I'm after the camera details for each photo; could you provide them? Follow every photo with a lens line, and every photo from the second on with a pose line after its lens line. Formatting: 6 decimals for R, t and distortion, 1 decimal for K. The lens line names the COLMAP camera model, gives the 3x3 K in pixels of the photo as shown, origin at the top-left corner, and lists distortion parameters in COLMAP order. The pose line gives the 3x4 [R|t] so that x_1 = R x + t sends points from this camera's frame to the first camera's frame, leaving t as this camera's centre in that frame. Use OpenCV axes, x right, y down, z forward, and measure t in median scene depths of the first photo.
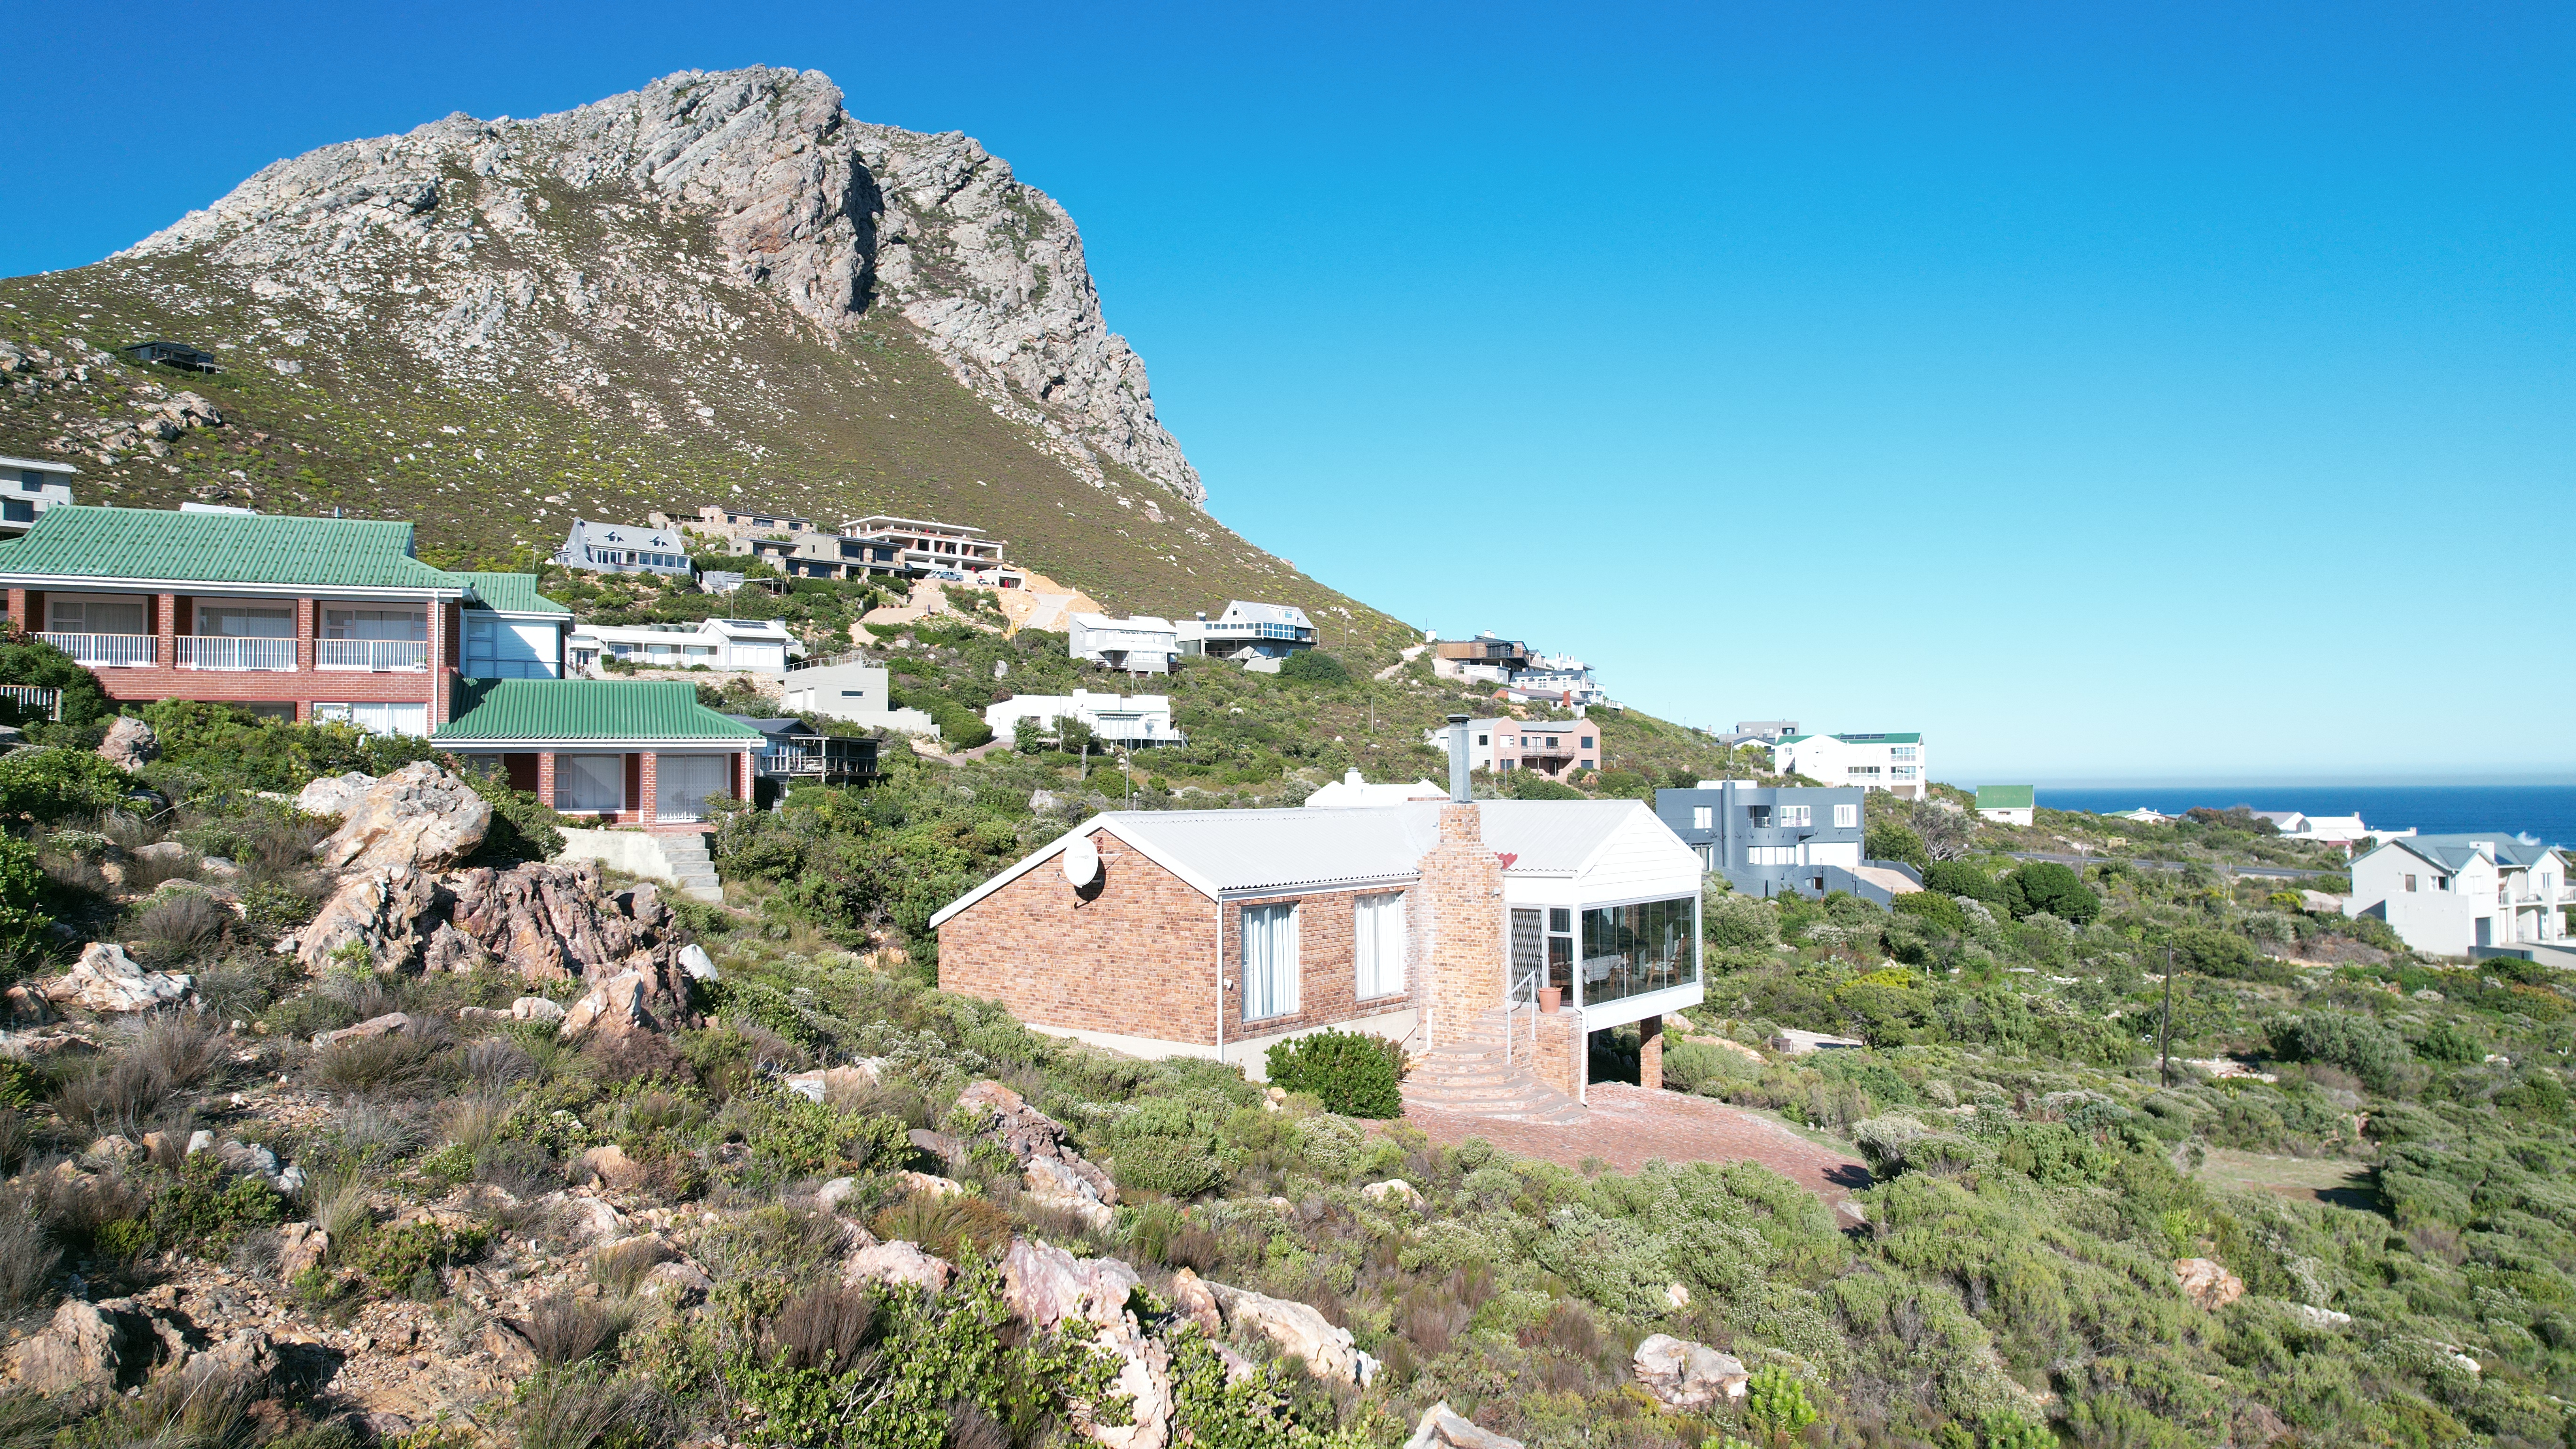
lens RADIAL K [[1650.2, 0, 1277.2], [0, 1650.2, 711.1], [0, 0, 1]] dist [-0.075568, 0.067710]
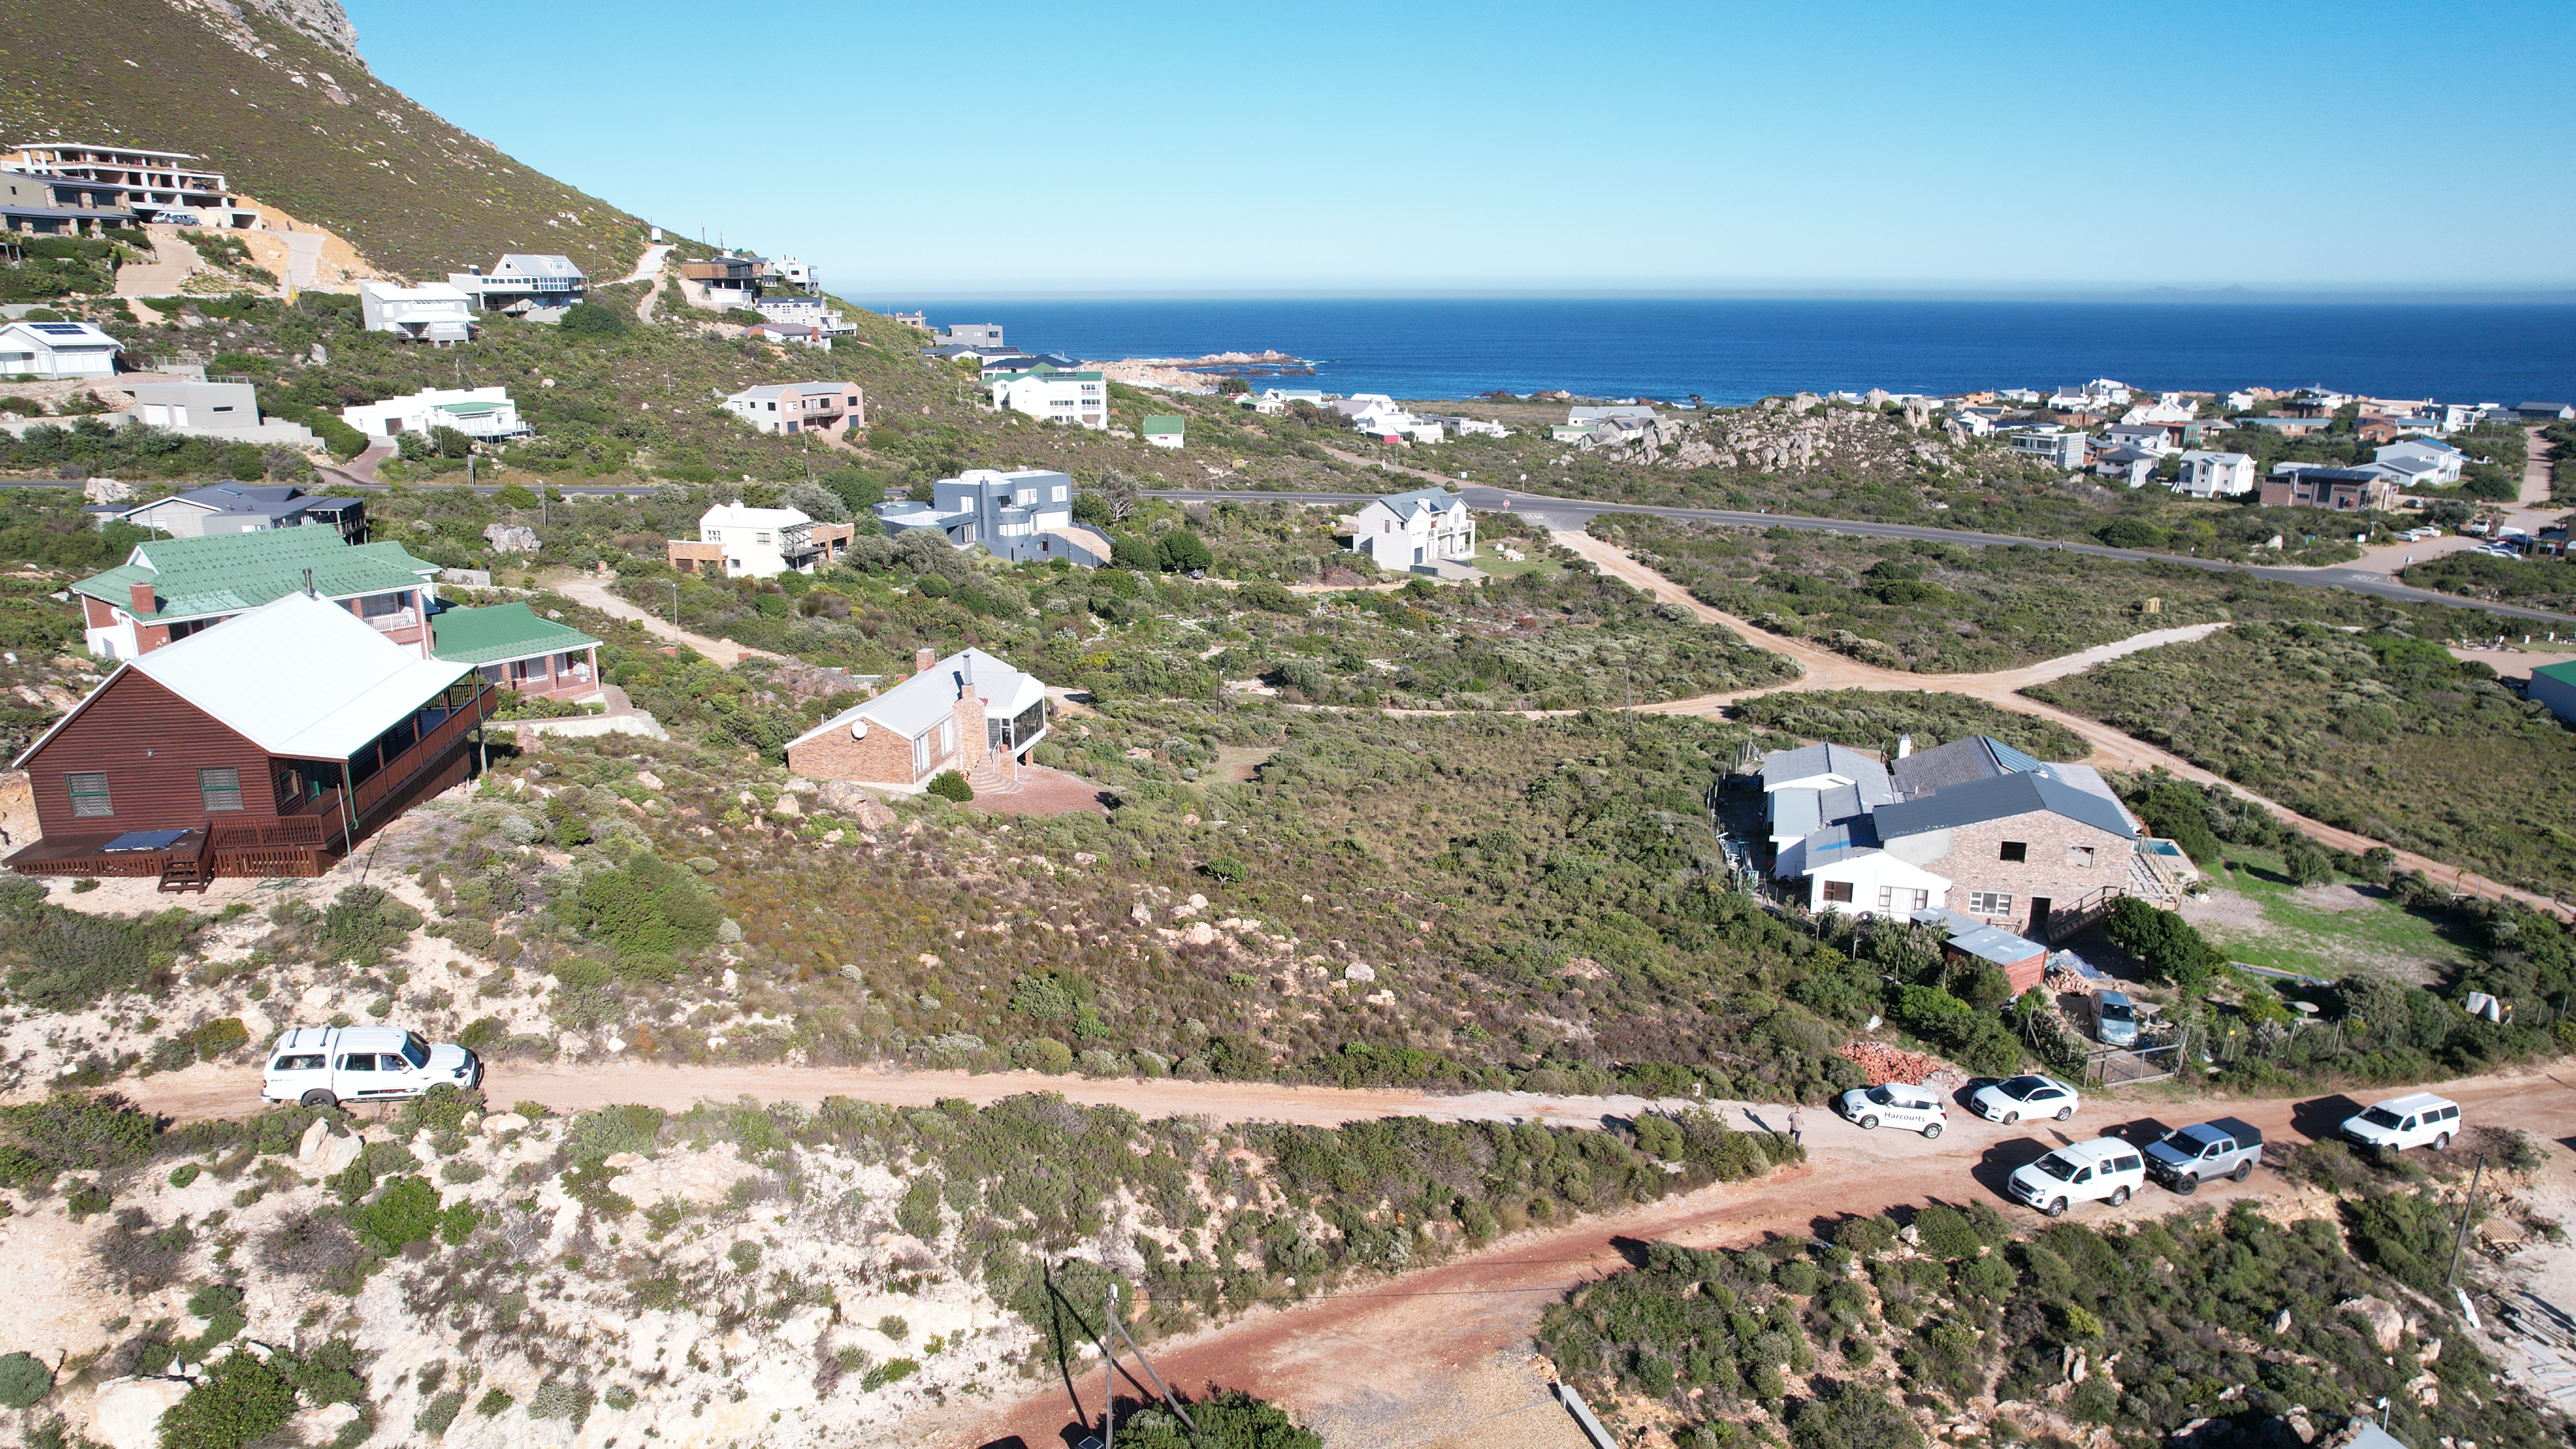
lens RADIAL K [[1650.2, 0, 1319.2], [0, 1650.2, 679.9], [0, 0, 1]] dist [-0.075568, 0.067710]
pose [[0.874637, -0.101436, 0.474048, -0.116358], [-0.030620, 0.964352, 0.262845, -0.118056], [-0.483811, -0.244409, 0.840352, -0.277562]]
